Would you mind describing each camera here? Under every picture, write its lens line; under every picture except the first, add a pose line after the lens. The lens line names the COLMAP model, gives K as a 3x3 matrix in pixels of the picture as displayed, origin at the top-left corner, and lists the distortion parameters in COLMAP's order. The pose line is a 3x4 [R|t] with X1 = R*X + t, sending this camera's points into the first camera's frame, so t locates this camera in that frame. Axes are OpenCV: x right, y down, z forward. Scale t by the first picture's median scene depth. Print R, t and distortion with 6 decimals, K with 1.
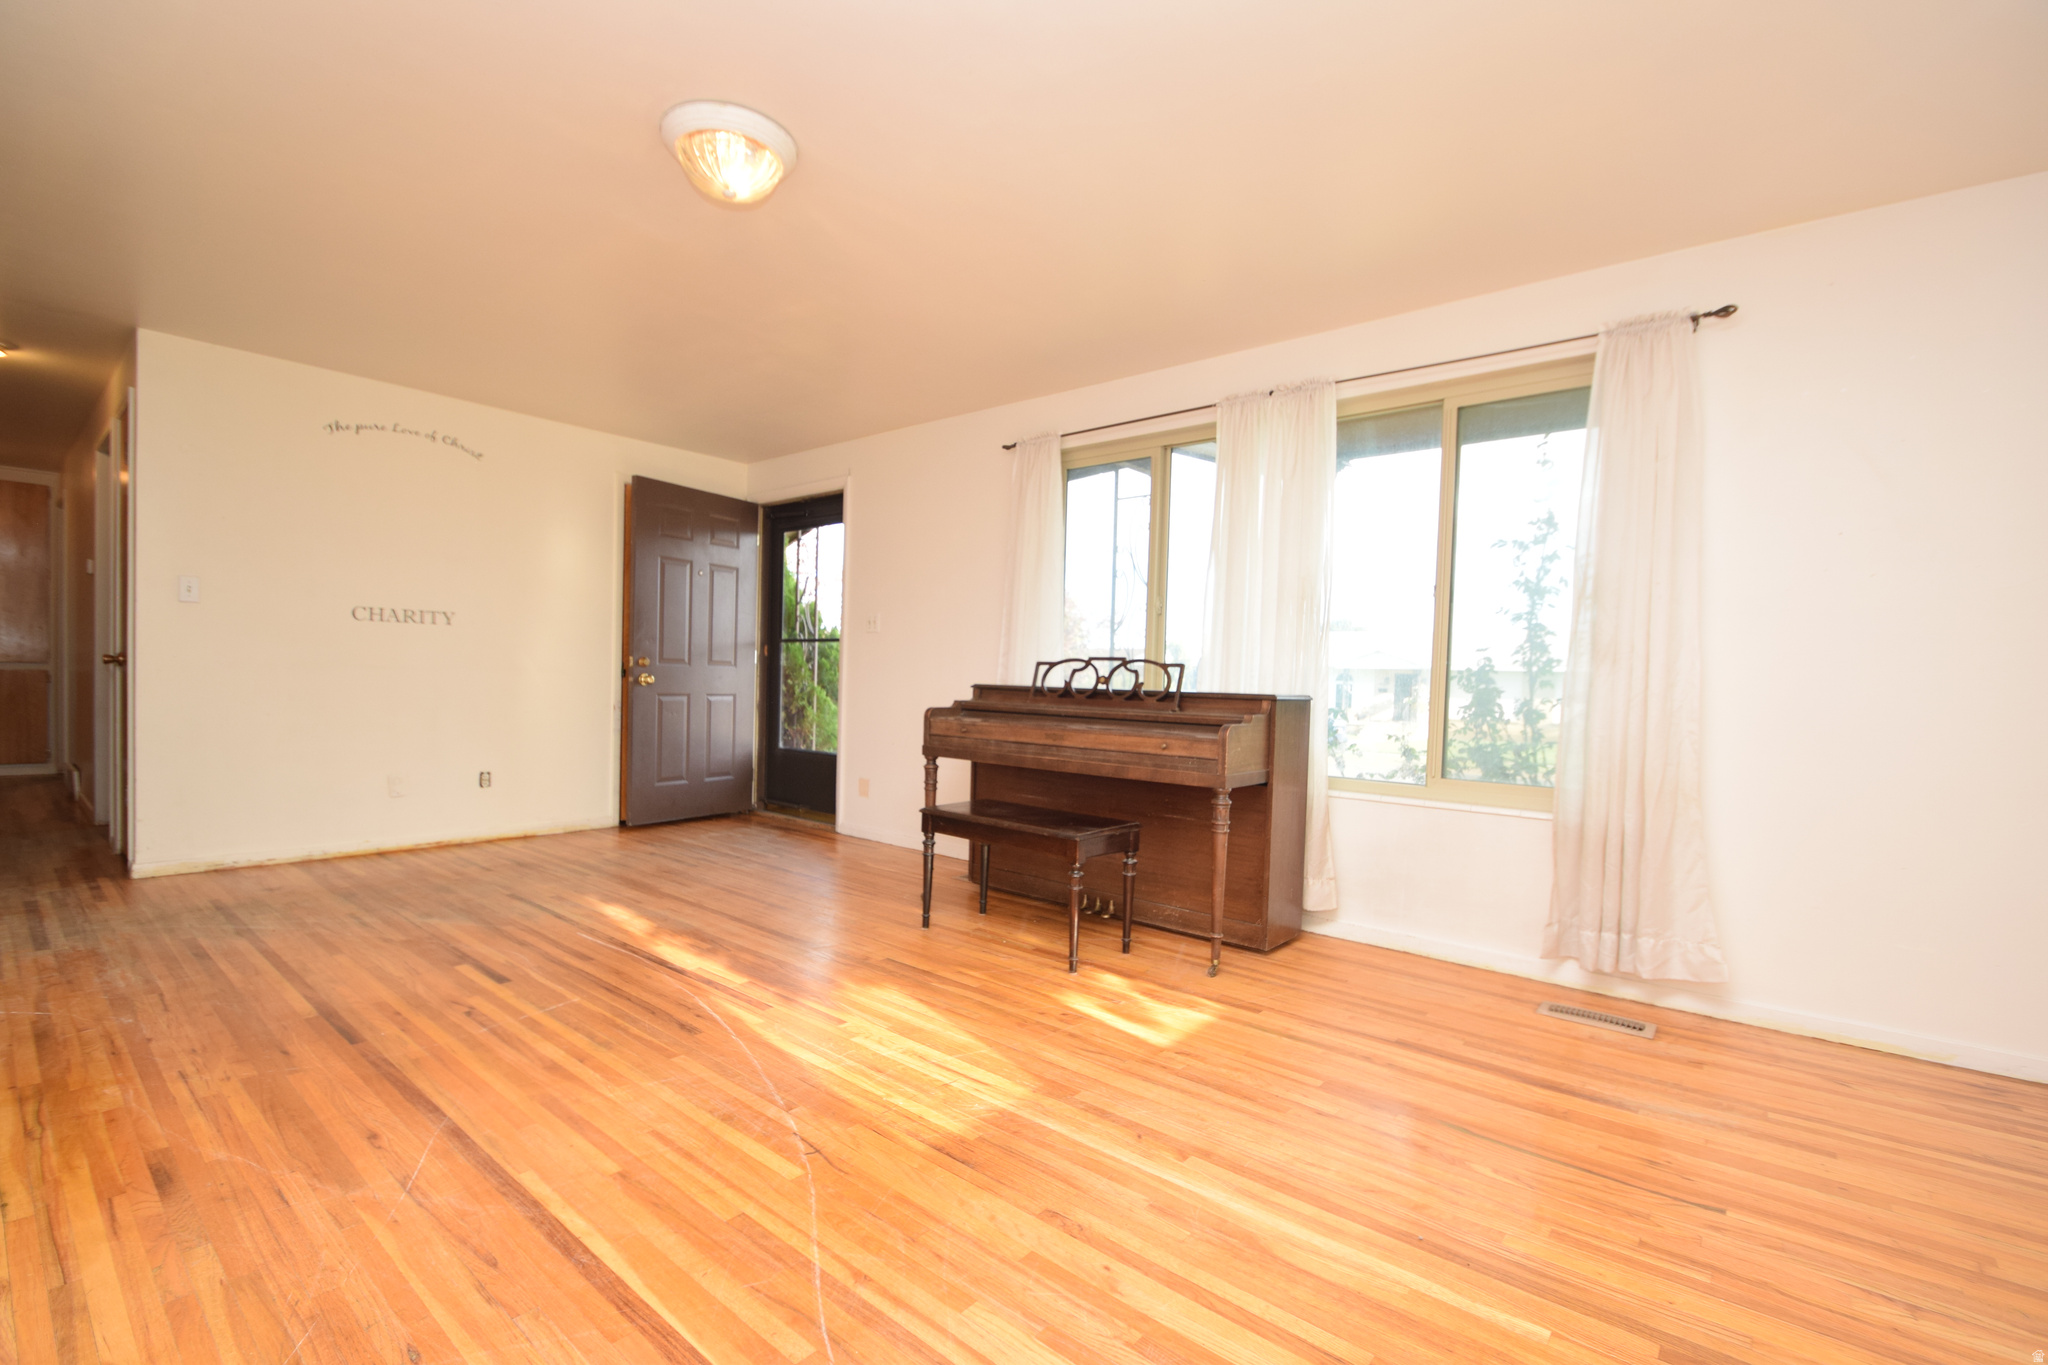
lens RADIAL K [[894.6, 0, 1011.3], [0, 894.6, 682.6], [0, 0, 1]] dist [0.003146, -0.010175]
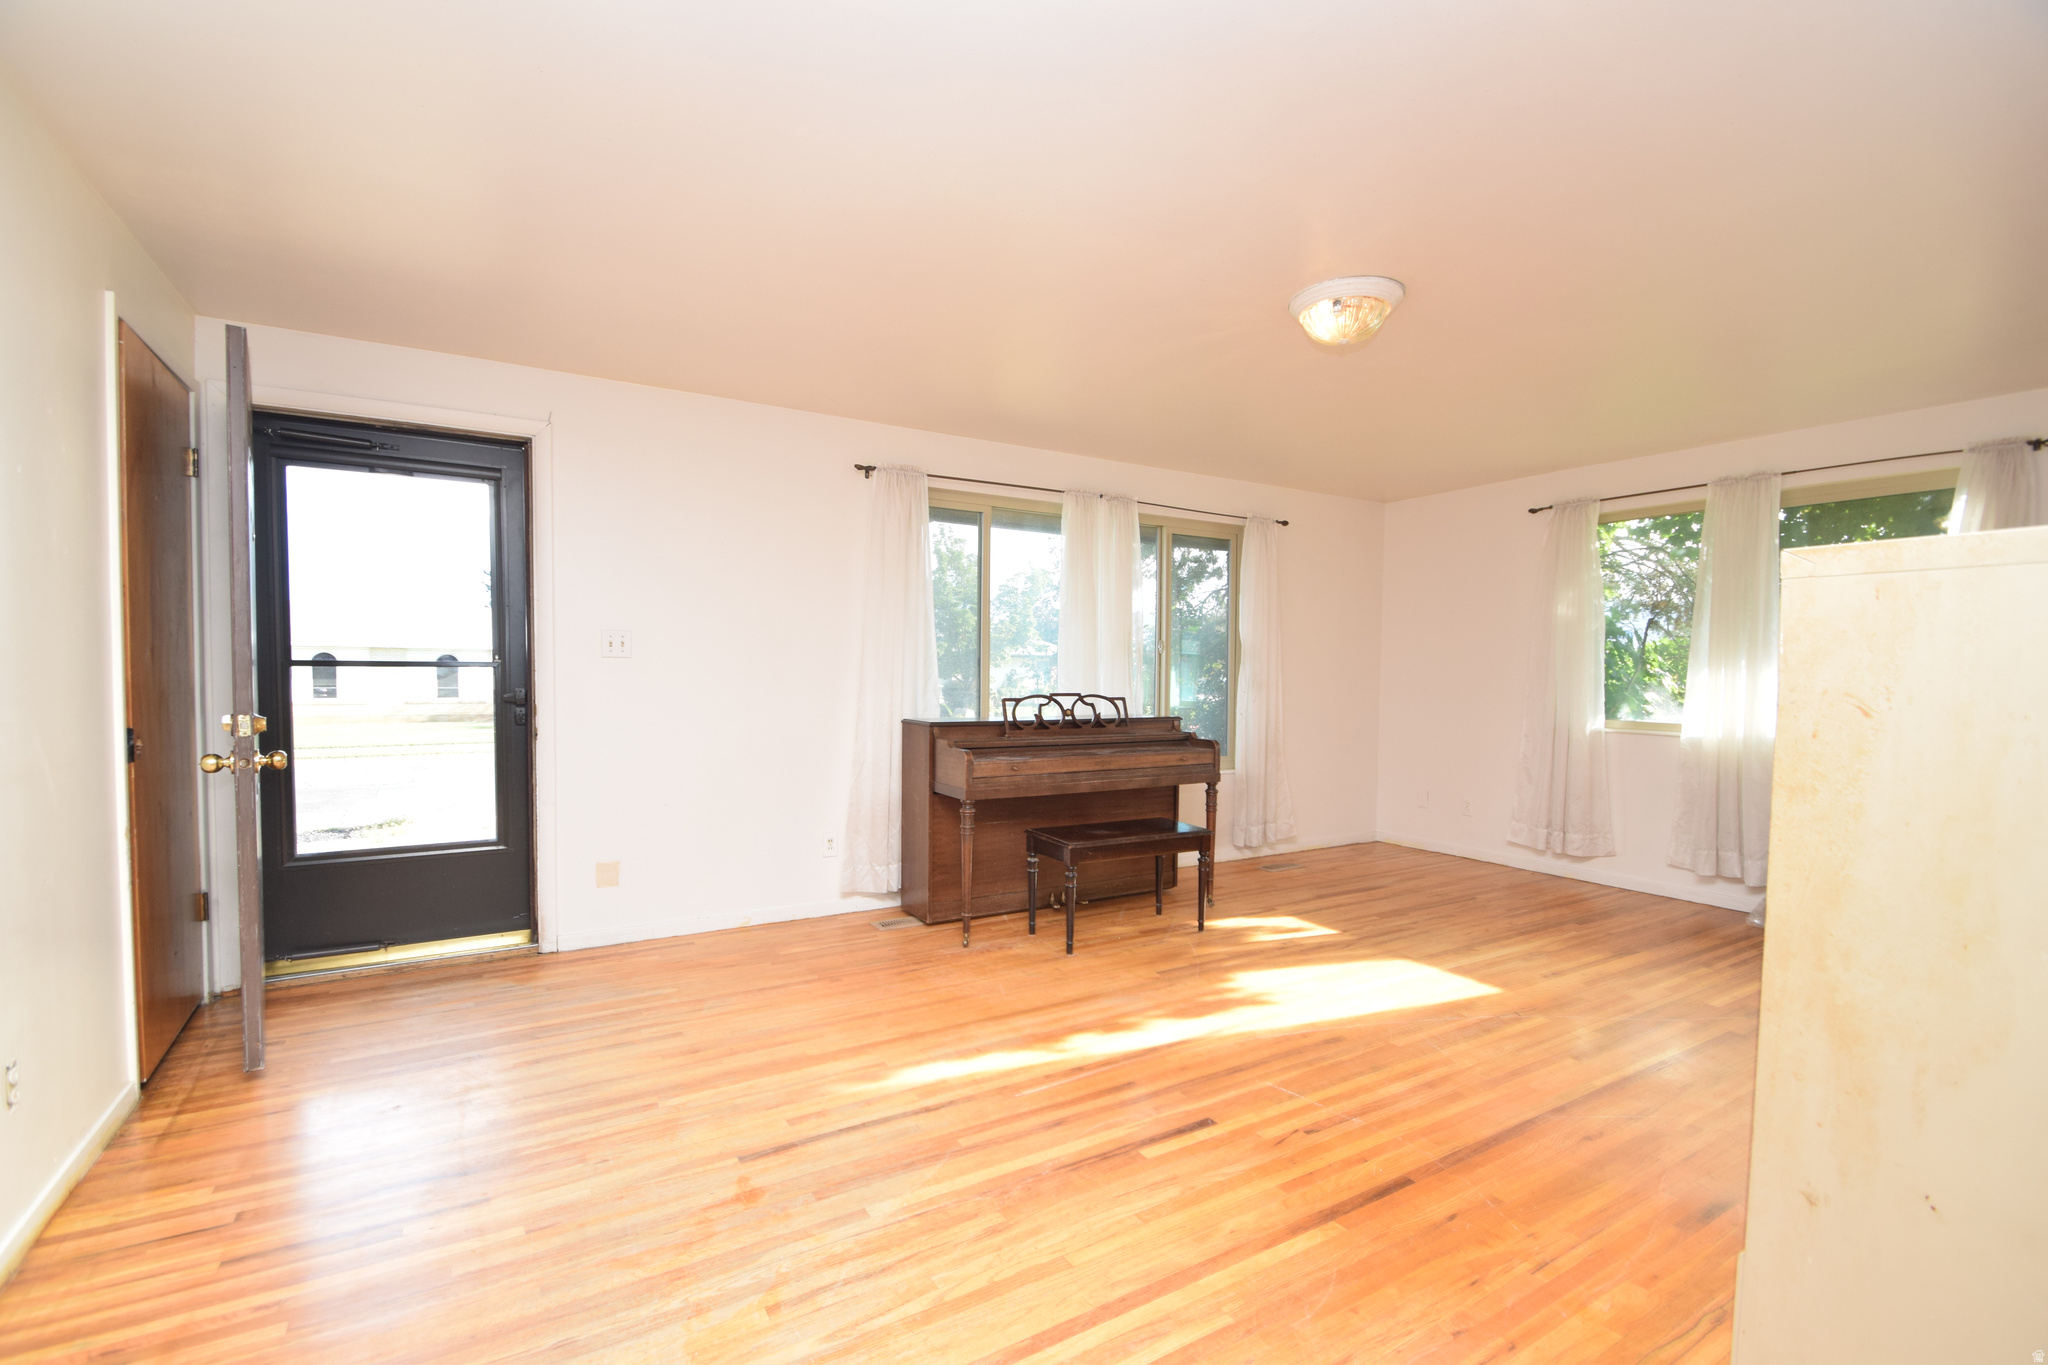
lens RADIAL K [[894.6, 0, 1007.5], [0, 894.6, 696.0], [0, 0, 1]] dist [0.003146, -0.010175]
pose [[0.335754, -0.052412, 0.940491, -1.121753], [0.009668, 0.998590, 0.052199, -0.093831], [-0.941900, -0.008434, 0.335787, 0.712680]]
